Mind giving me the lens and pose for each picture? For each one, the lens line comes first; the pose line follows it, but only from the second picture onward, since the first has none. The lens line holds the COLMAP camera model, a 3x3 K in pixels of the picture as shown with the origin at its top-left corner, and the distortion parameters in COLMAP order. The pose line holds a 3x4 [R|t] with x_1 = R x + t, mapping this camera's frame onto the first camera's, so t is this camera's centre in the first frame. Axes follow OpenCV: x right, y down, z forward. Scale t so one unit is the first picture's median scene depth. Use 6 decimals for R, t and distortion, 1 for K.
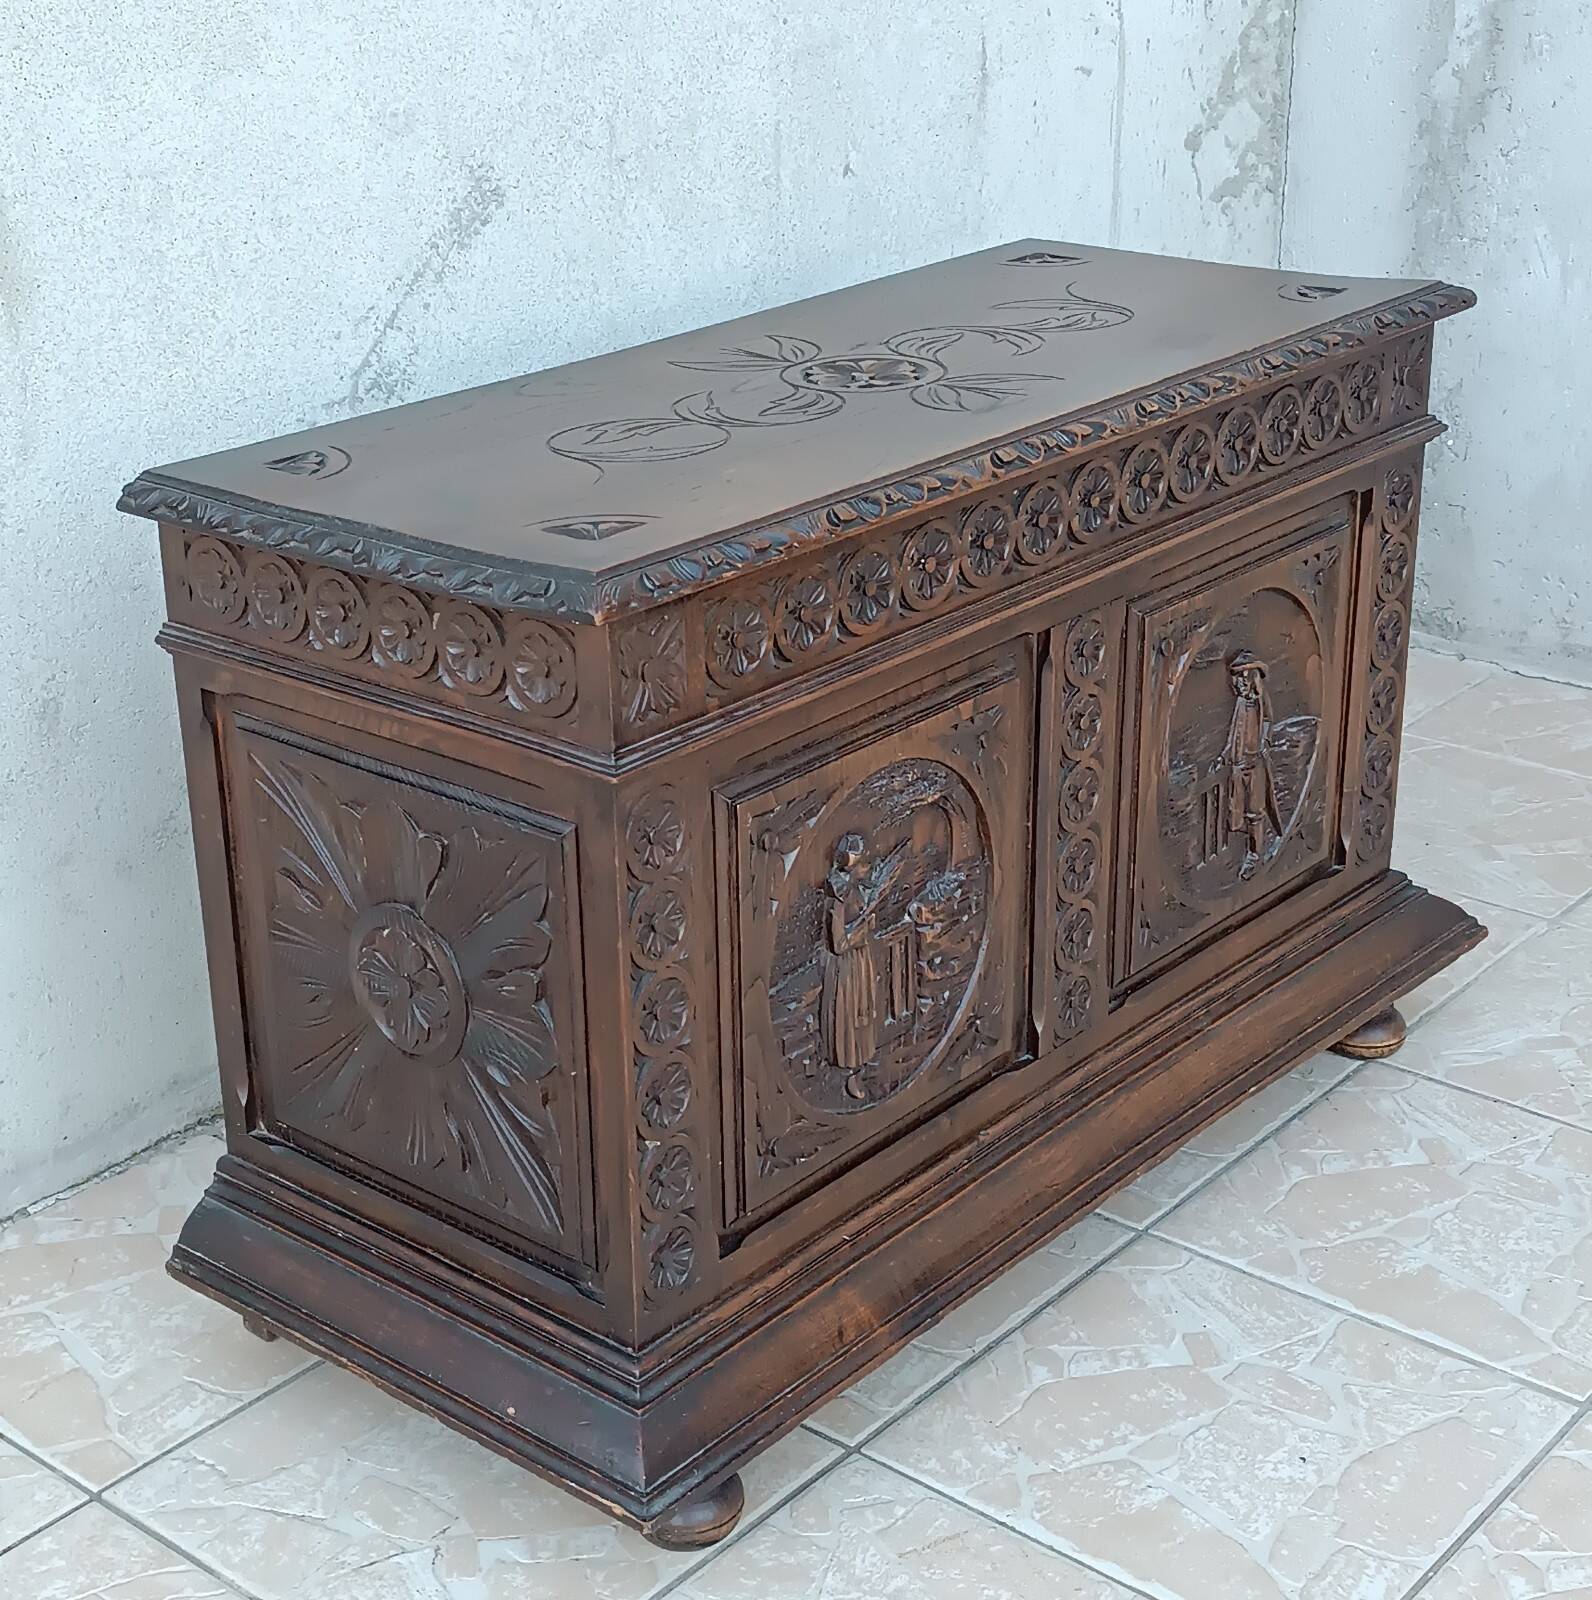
lens RADIAL K [[2631.7, 0, 741.8], [0, 2631.7, 851.5], [0, 0, 1]] dist [0.083329, -0.193026]
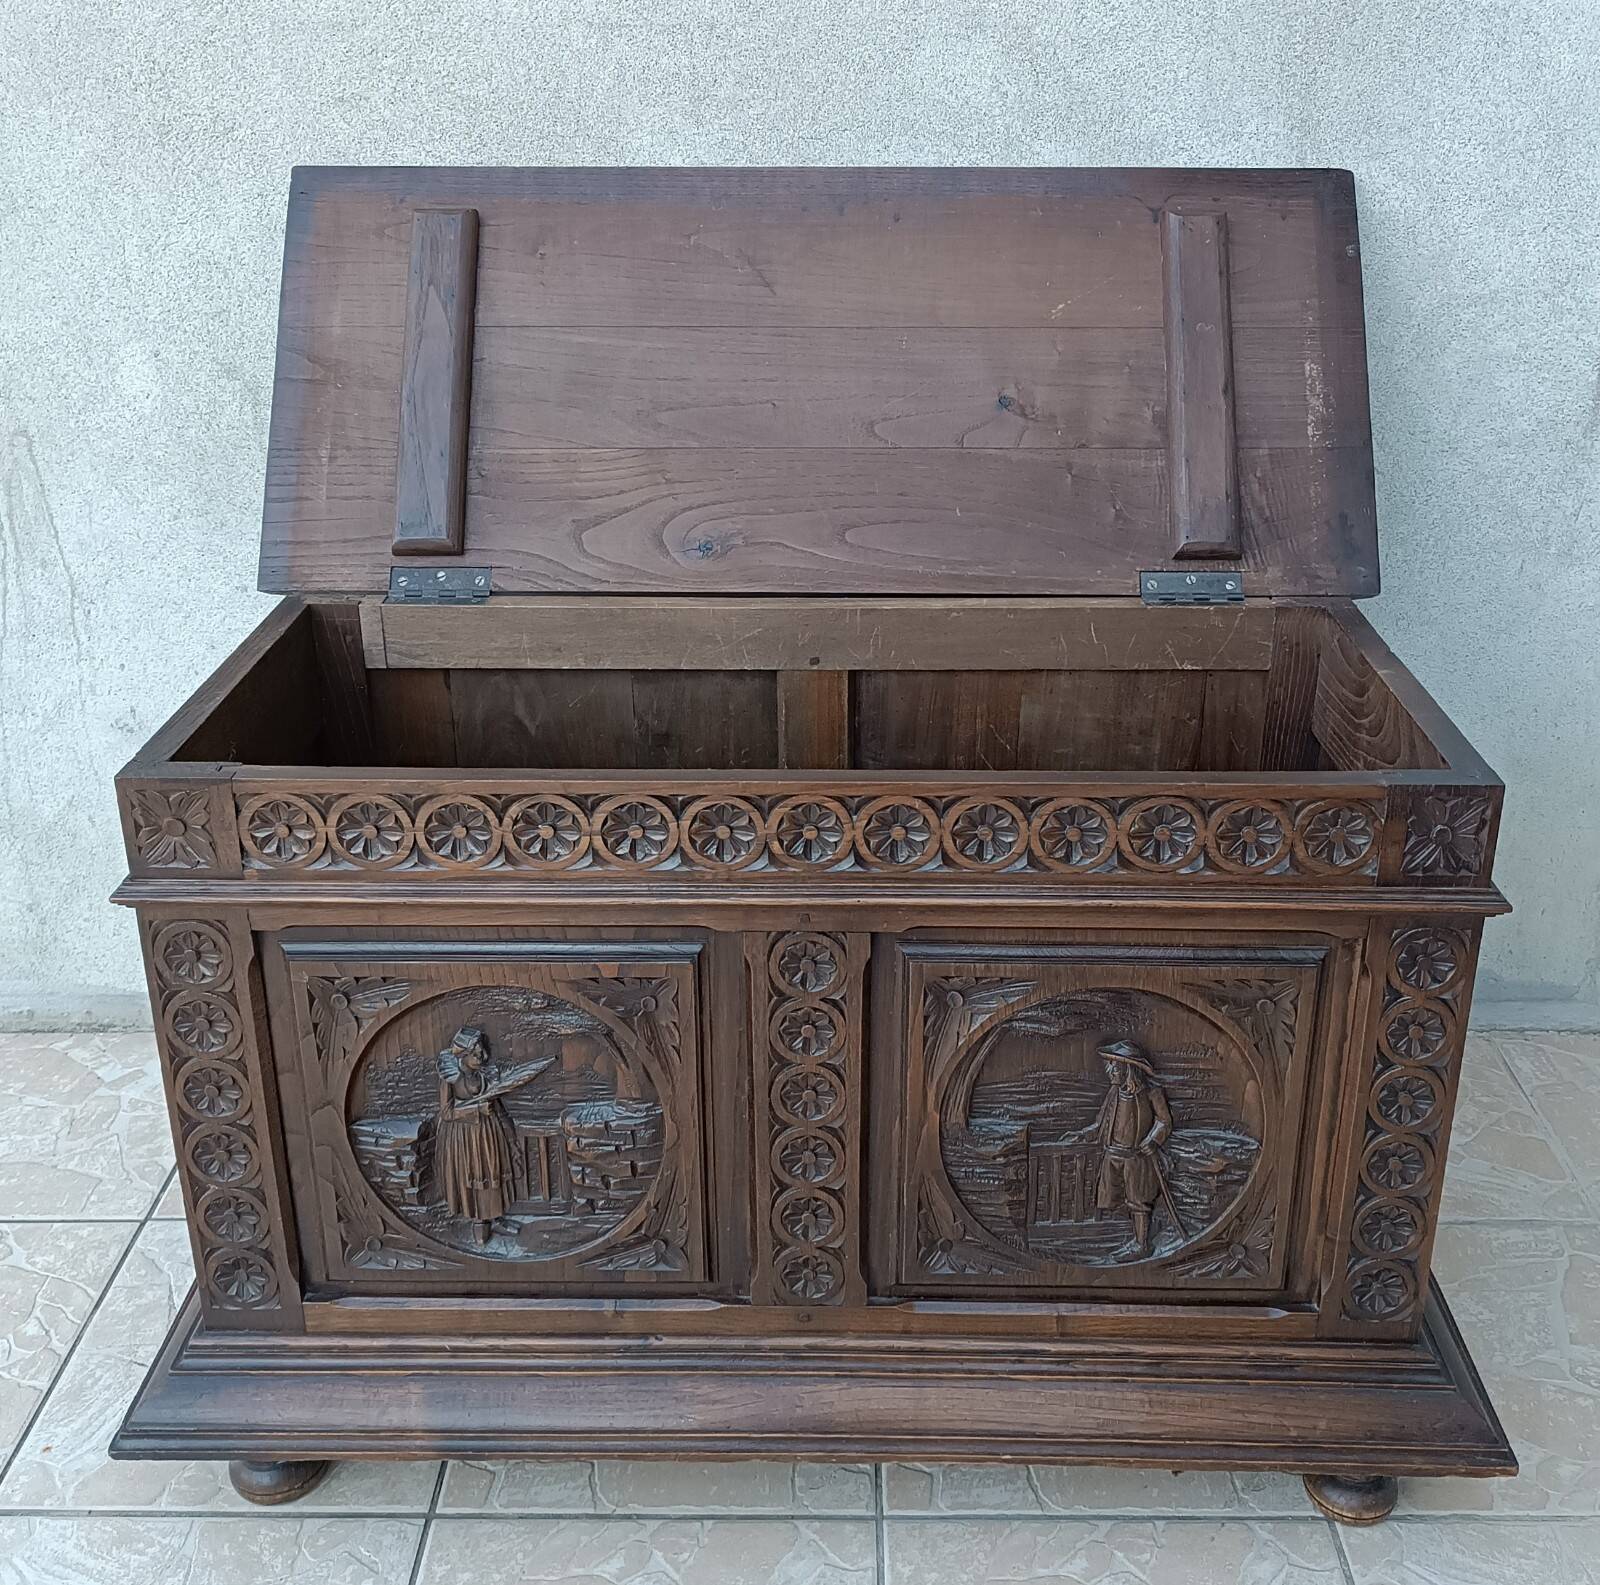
lens RADIAL K [[1763.4, 0, 835.1], [0, 1763.4, 718.6], [0, 0, 1]] dist [0.024113, -0.000028]
pose [[0.648219, 0.308521, -0.696152, 0.500447], [-0.314130, 0.941167, 0.124606, -0.217452], [0.693639, 0.137910, 0.706998, 0.432262]]
